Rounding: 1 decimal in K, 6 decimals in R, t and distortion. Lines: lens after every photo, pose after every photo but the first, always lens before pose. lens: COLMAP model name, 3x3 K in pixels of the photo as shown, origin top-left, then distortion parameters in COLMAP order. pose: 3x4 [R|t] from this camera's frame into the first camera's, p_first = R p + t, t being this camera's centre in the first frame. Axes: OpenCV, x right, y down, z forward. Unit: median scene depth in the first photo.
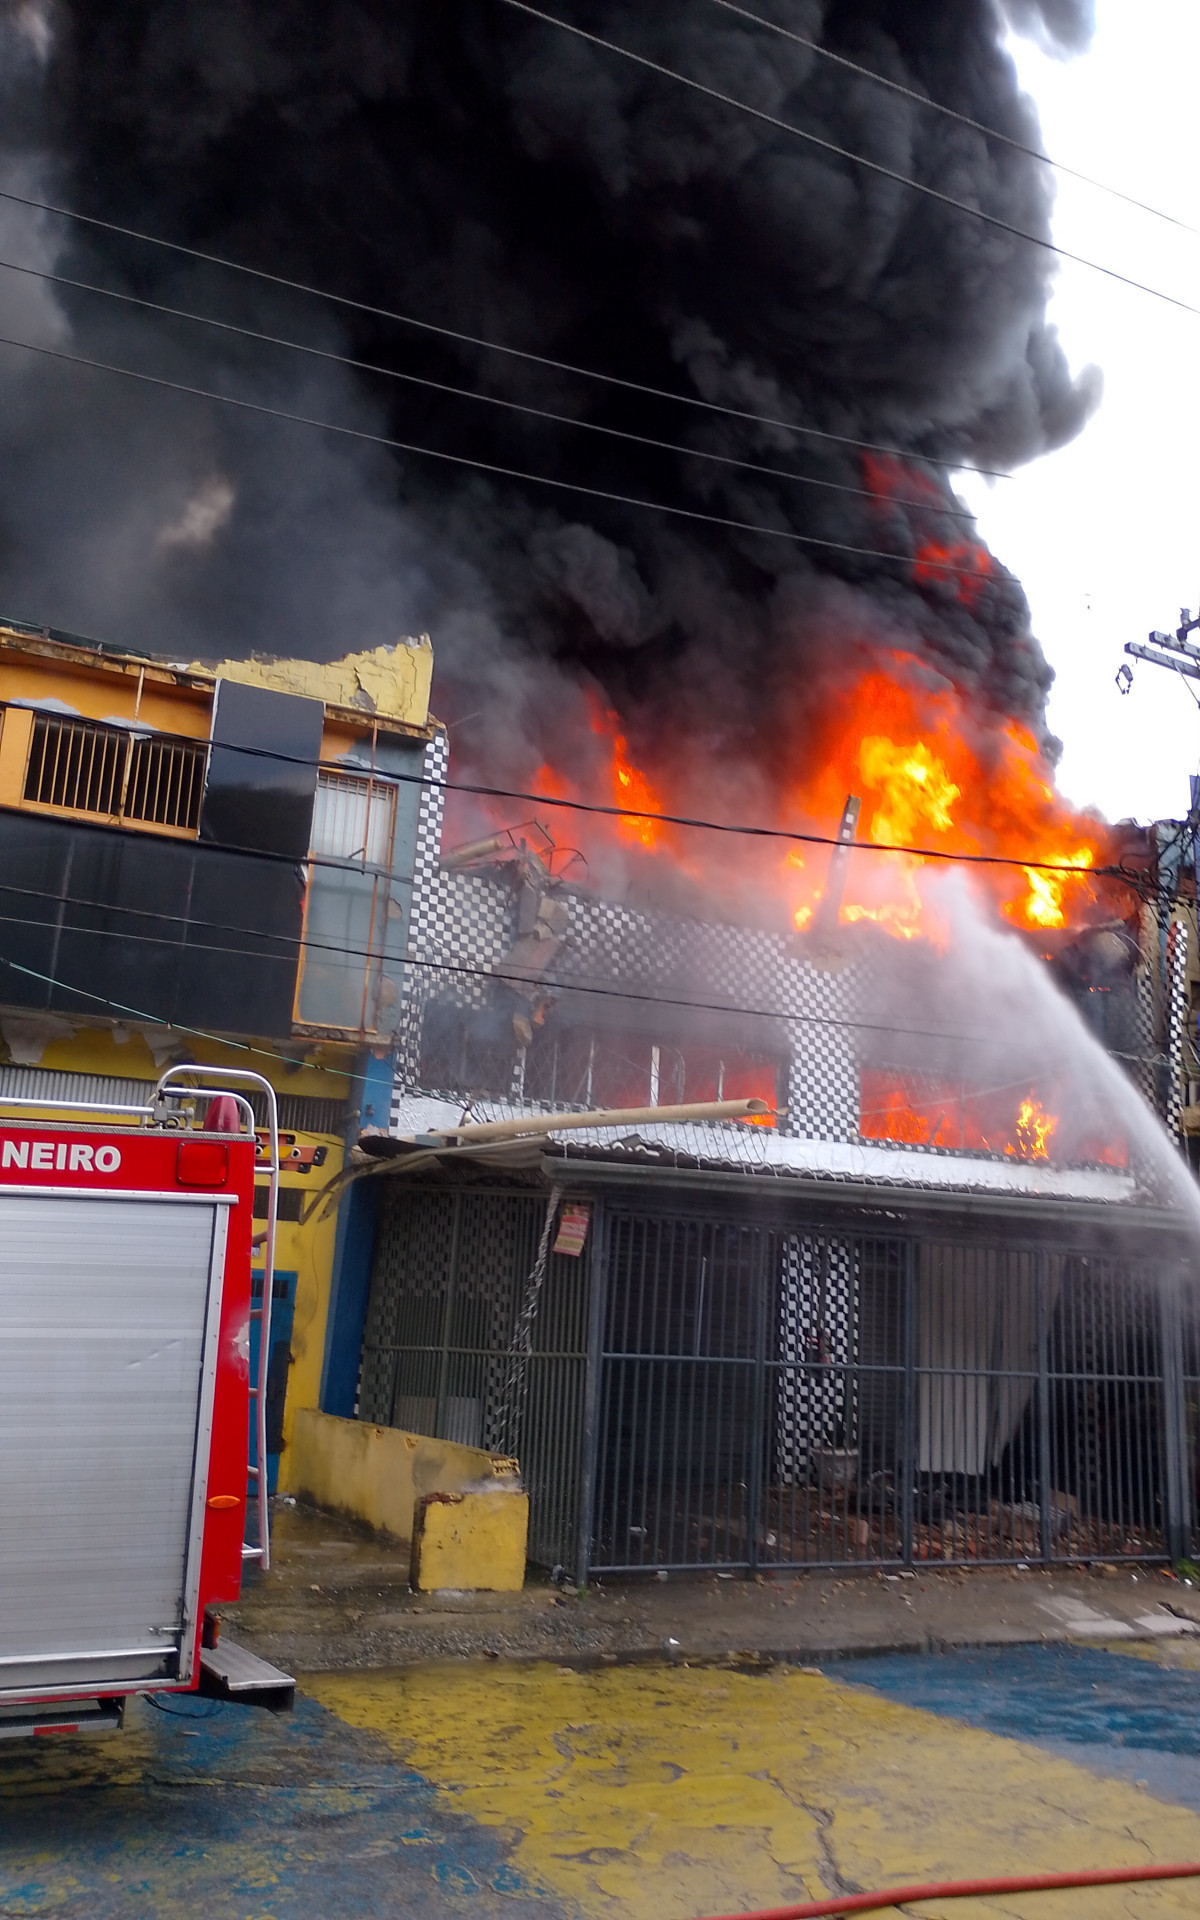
lens RADIAL K [[1565.4, 0, 711.0], [0, 1565.4, 941.8], [0, 0, 1]] dist [0.017262, -0.010899]
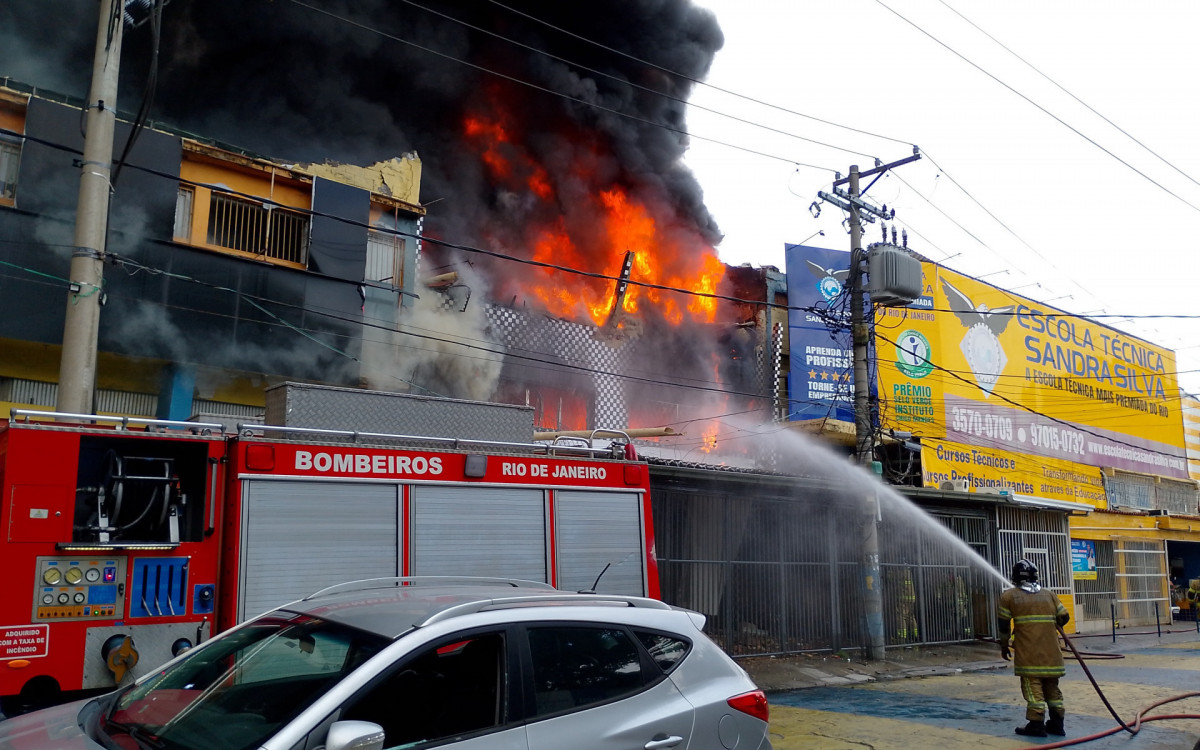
lens RADIAL K [[978.4, 0, 588.4], [0, 978.4, 357.7], [0, 0, 1]] dist [0.017262, -0.010899]
pose [[0.975704, 0.021802, 0.218006, -0.238818], [-0.034033, 0.998040, 0.052507, -0.033725], [-0.216434, -0.058651, 0.974534, -0.118134]]
